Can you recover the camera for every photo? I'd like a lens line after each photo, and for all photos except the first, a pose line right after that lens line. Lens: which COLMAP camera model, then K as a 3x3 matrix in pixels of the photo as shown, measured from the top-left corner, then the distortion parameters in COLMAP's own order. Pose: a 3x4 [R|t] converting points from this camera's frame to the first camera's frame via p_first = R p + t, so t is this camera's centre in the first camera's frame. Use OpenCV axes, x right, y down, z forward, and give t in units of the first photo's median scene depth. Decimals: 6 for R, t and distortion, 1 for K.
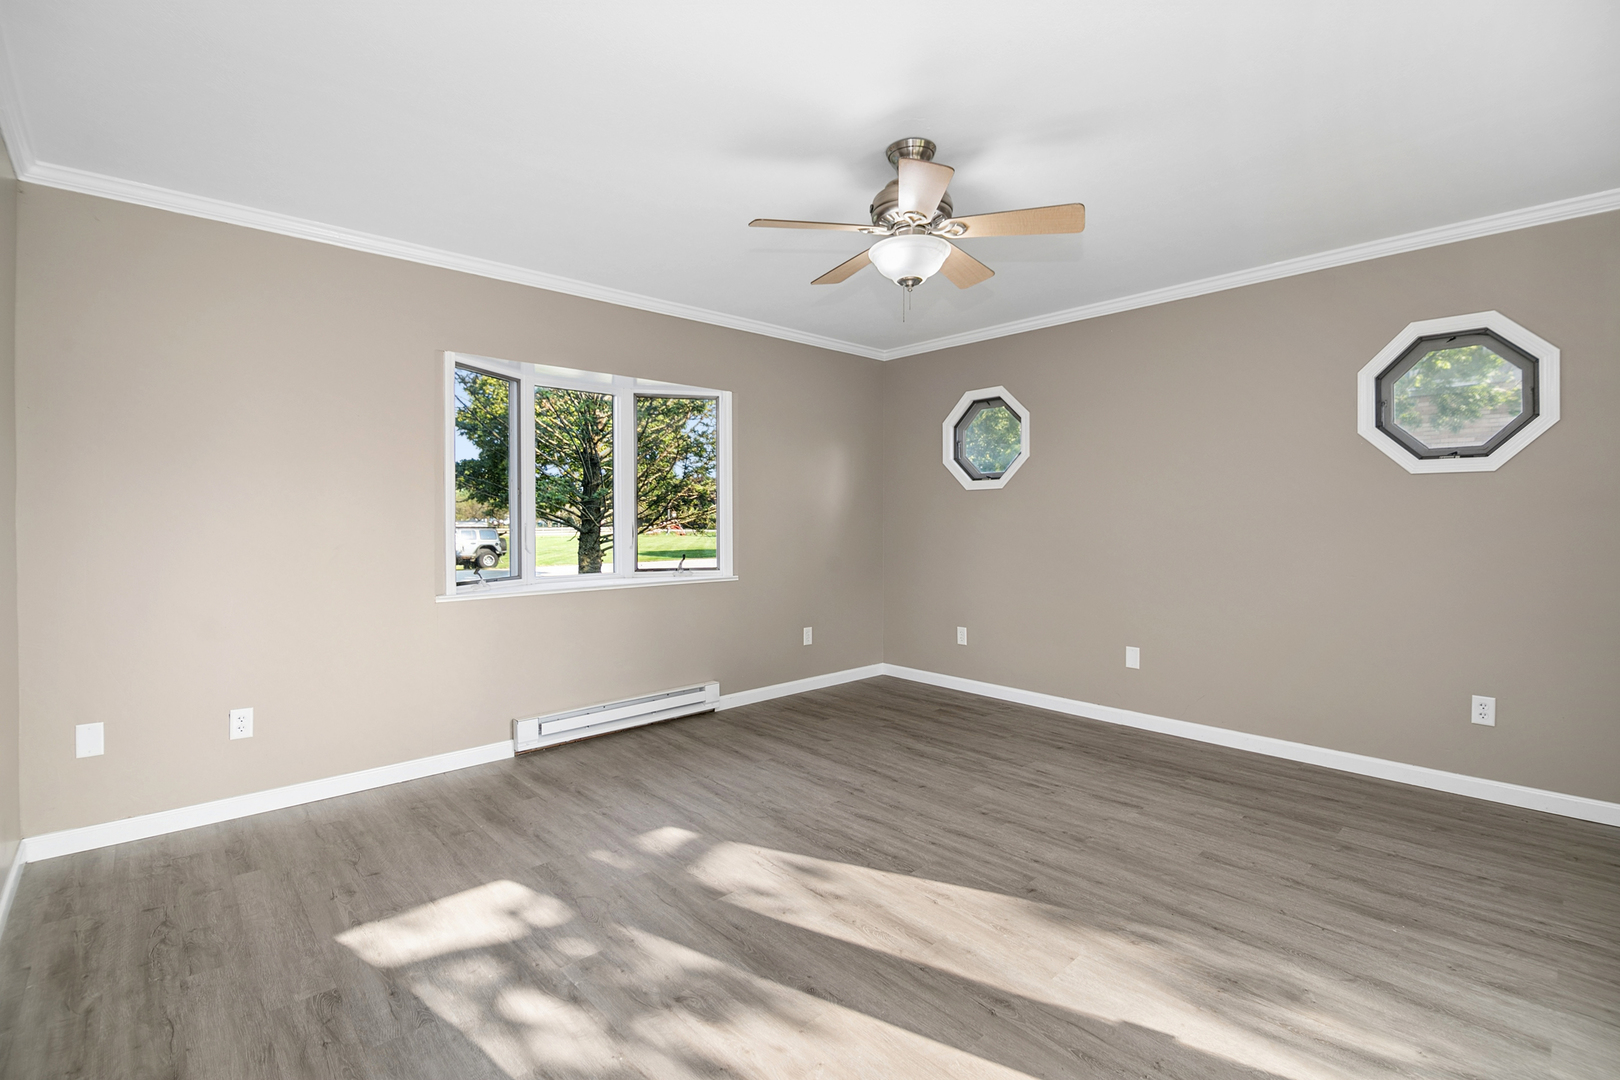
lens RADIAL K [[726.8, 0, 818.6], [0, 726.8, 521.4], [0, 0, 1]] dist [-0.028132, 0.000320]
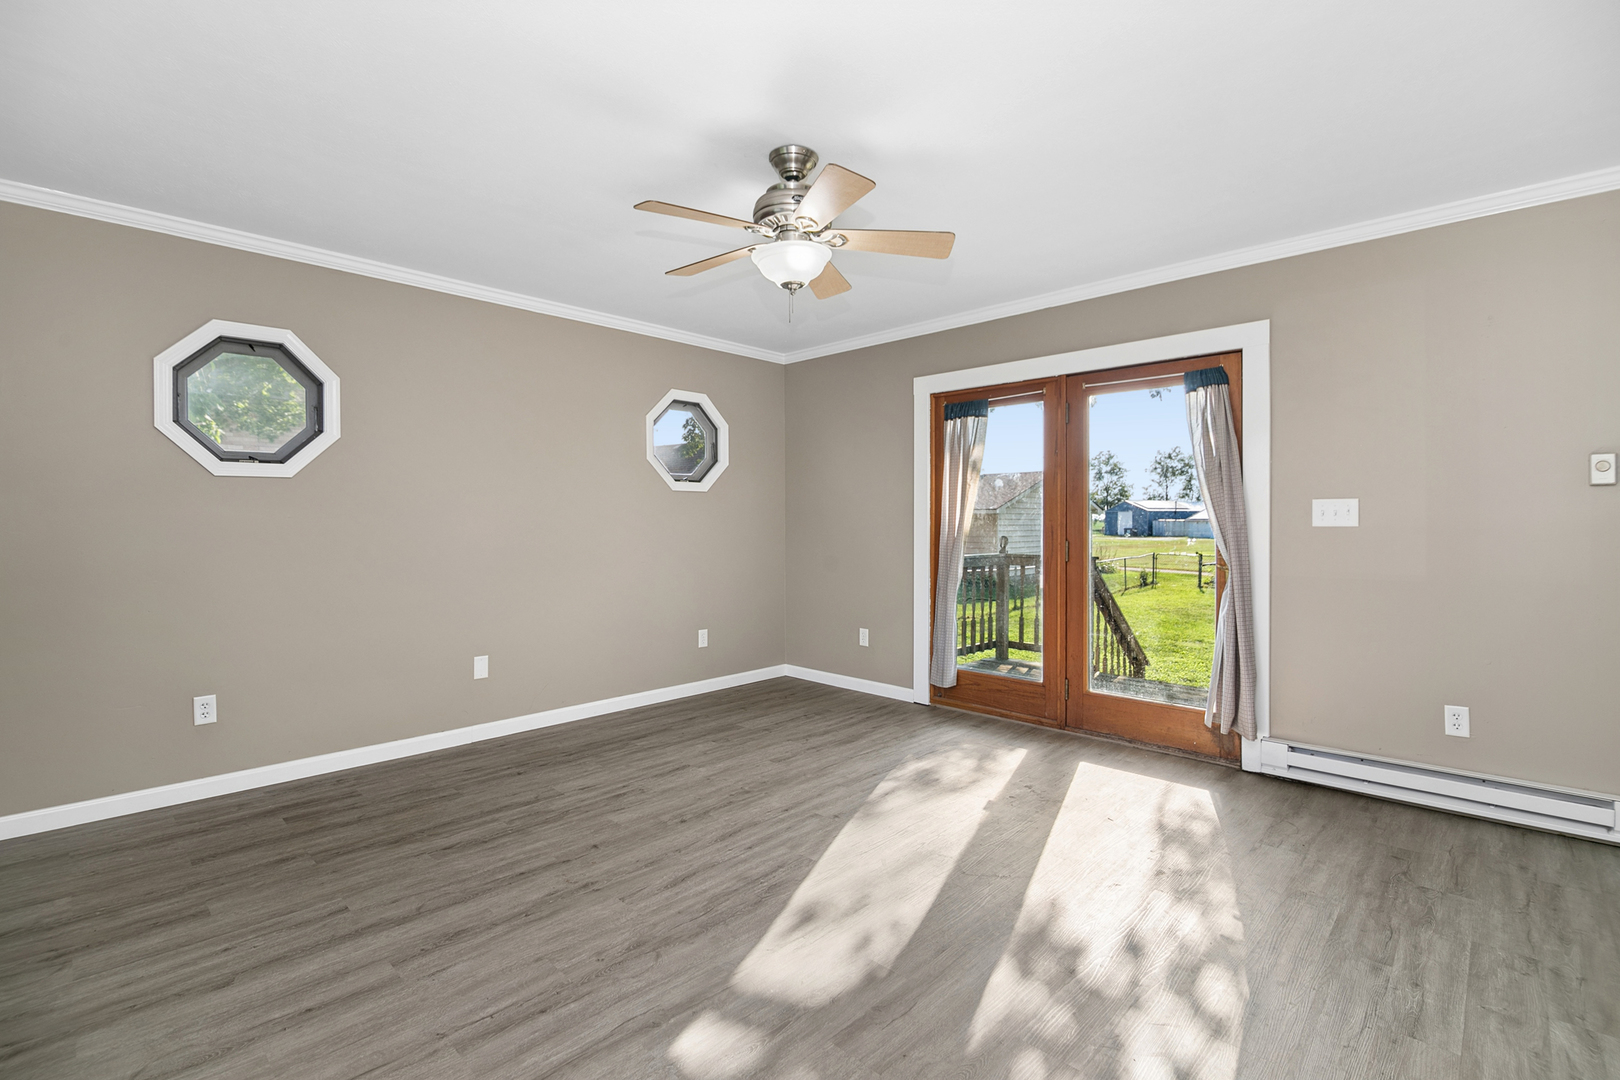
lens RADIAL K [[731.0, 0, 809.8], [0, 731.0, 524.3], [0, 0, 1]] dist [0.000202, -0.010610]
pose [[-0.052146, -0.008169, 0.998606, -0.703792], [0.008694, 0.999925, 0.008634, -0.002055], [-0.998602, 0.009132, -0.052071, 0.813446]]
